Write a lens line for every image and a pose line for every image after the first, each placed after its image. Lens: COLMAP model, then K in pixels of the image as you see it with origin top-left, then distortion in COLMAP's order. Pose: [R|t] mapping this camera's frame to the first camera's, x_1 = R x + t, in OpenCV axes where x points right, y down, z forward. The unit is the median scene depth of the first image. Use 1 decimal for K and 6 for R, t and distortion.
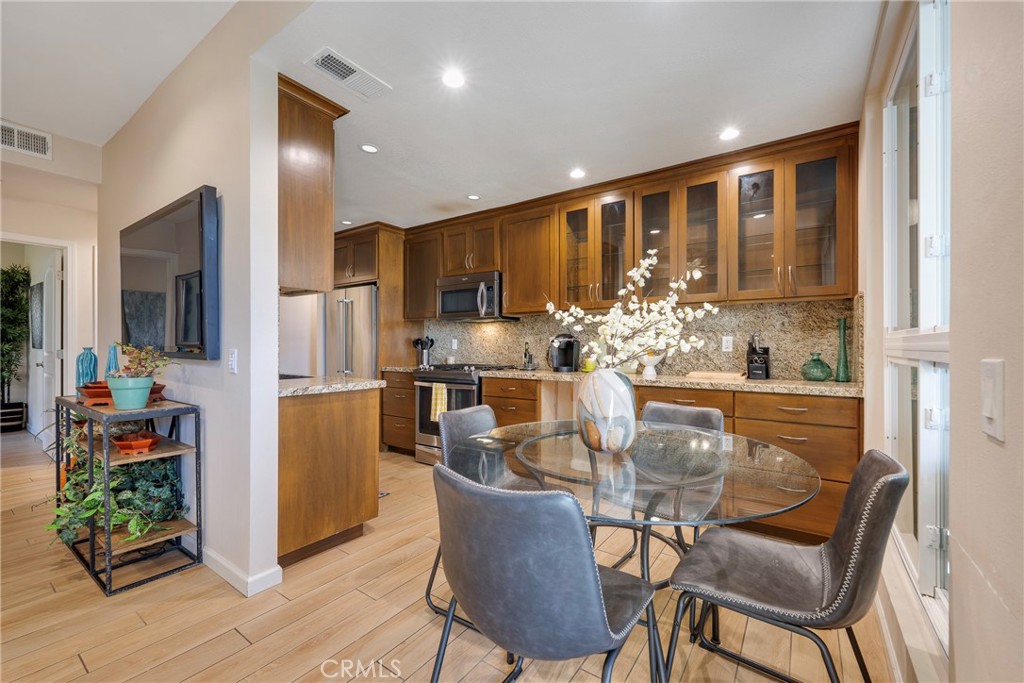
lens RADIAL K [[409.5, 0, 509.6], [0, 409.5, 347.6], [0, 0, 1]] dist [-0.007365, -0.000421]
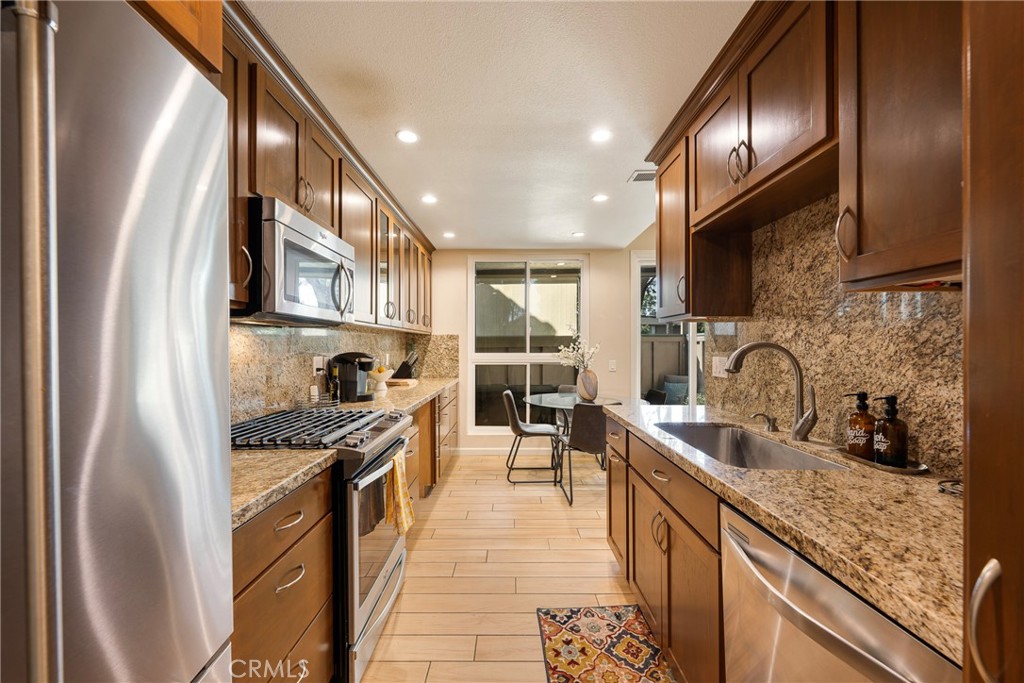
lens RADIAL K [[409.5, 0, 509.6], [0, 409.5, 347.6], [0, 0, 1]] dist [-0.007365, -0.000421]
pose [[-0.567253, -0.007547, 0.823509, -0.626787], [0.002458, 0.999938, 0.010857, -0.046139], [-0.823540, 0.008183, -0.567199, 1.101960]]
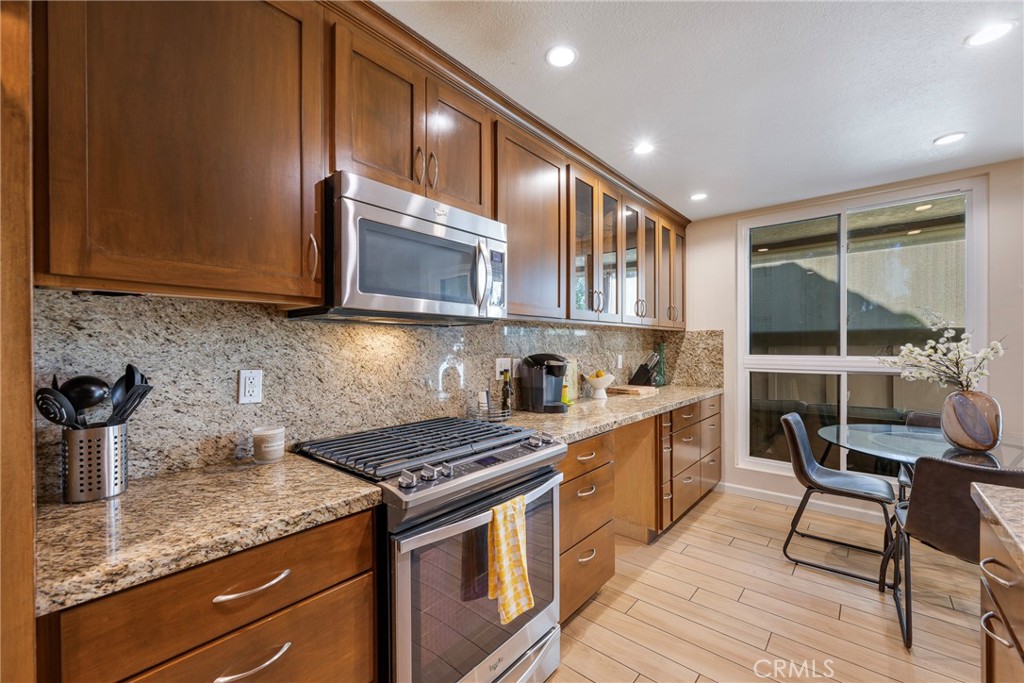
lens RADIAL K [[409.5, 0, 509.6], [0, 409.5, 347.6], [0, 0, 1]] dist [-0.007365, -0.000421]
pose [[0.114724, -0.009185, 0.993355, -0.491138], [0.010475, 0.999913, 0.008036, -0.045198], [-0.993342, 0.009483, 0.114810, 0.901536]]
